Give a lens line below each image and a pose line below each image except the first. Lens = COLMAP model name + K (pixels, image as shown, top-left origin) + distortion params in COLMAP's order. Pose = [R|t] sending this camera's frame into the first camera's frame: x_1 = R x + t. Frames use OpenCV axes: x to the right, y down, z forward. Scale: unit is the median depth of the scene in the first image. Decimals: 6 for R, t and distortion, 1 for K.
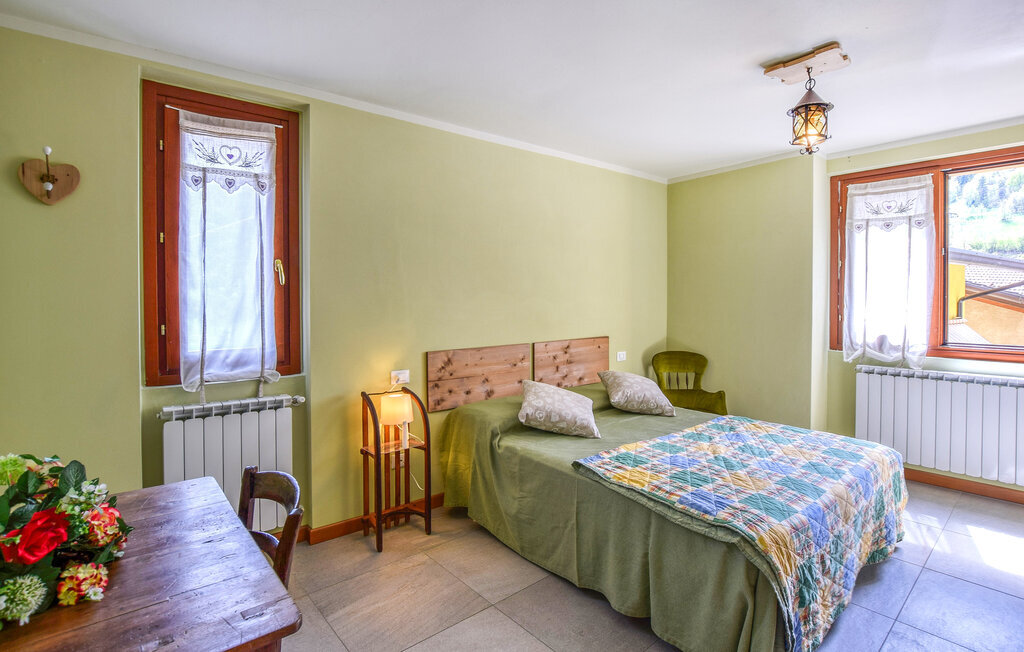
lens RADIAL K [[492.7, 0, 503.3], [0, 492.7, 306.2], [0, 0, 1]] dist [-0.022286, 0.000974]
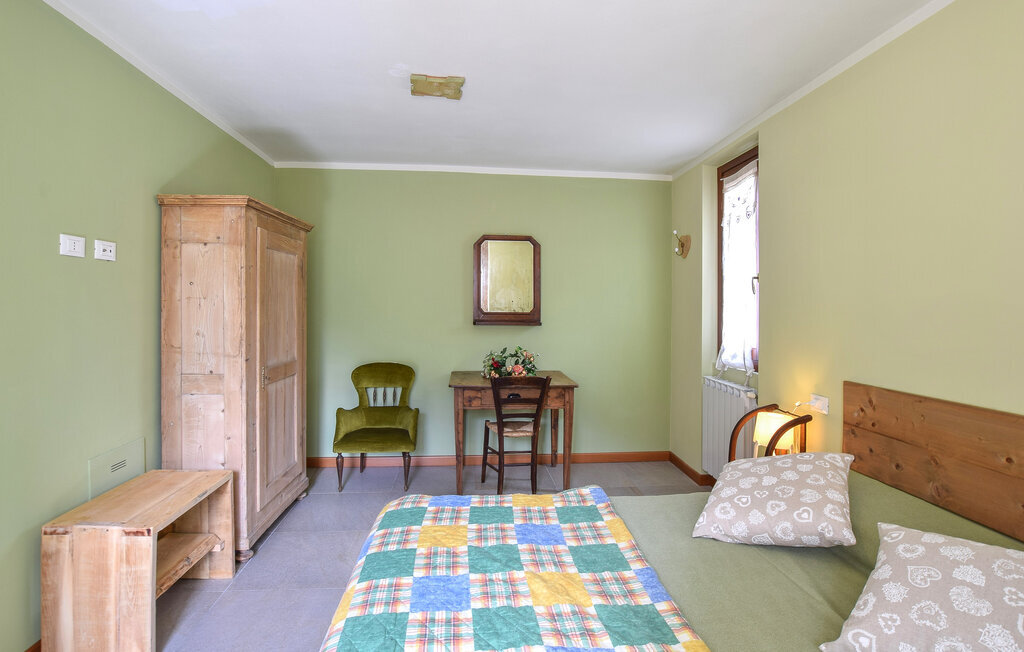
lens RADIAL K [[492.7, 0, 503.3], [0, 492.7, 306.2], [0, 0, 1]] dist [-0.022286, 0.000974]
pose [[-0.580566, 0.000225, -0.814213, 0.924113], [-0.017433, 0.999767, 0.012707, -0.021494], [0.814026, 0.021572, -0.580427, 1.298210]]
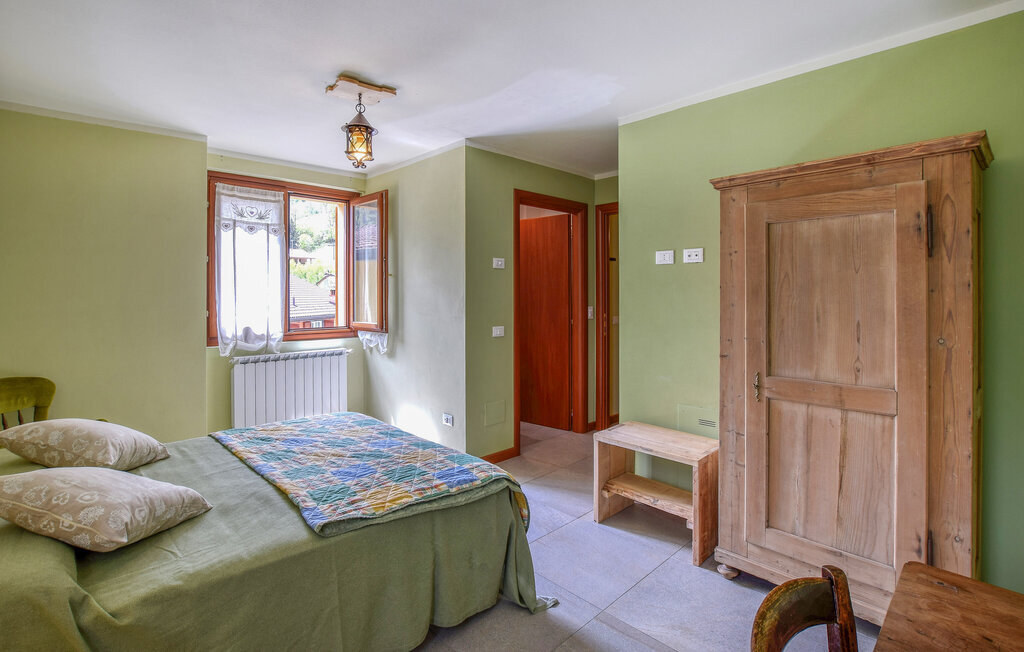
lens RADIAL K [[485.3, 0, 511.9], [0, 485.3, 299.2], [0, 0, 1]] dist [-0.023935, -0.000607]
pose [[-0.076910, -0.013360, 0.996949, -0.535910], [0.016305, 0.999760, 0.014656, -0.015856], [-0.996905, 0.017382, -0.076673, 0.731426]]
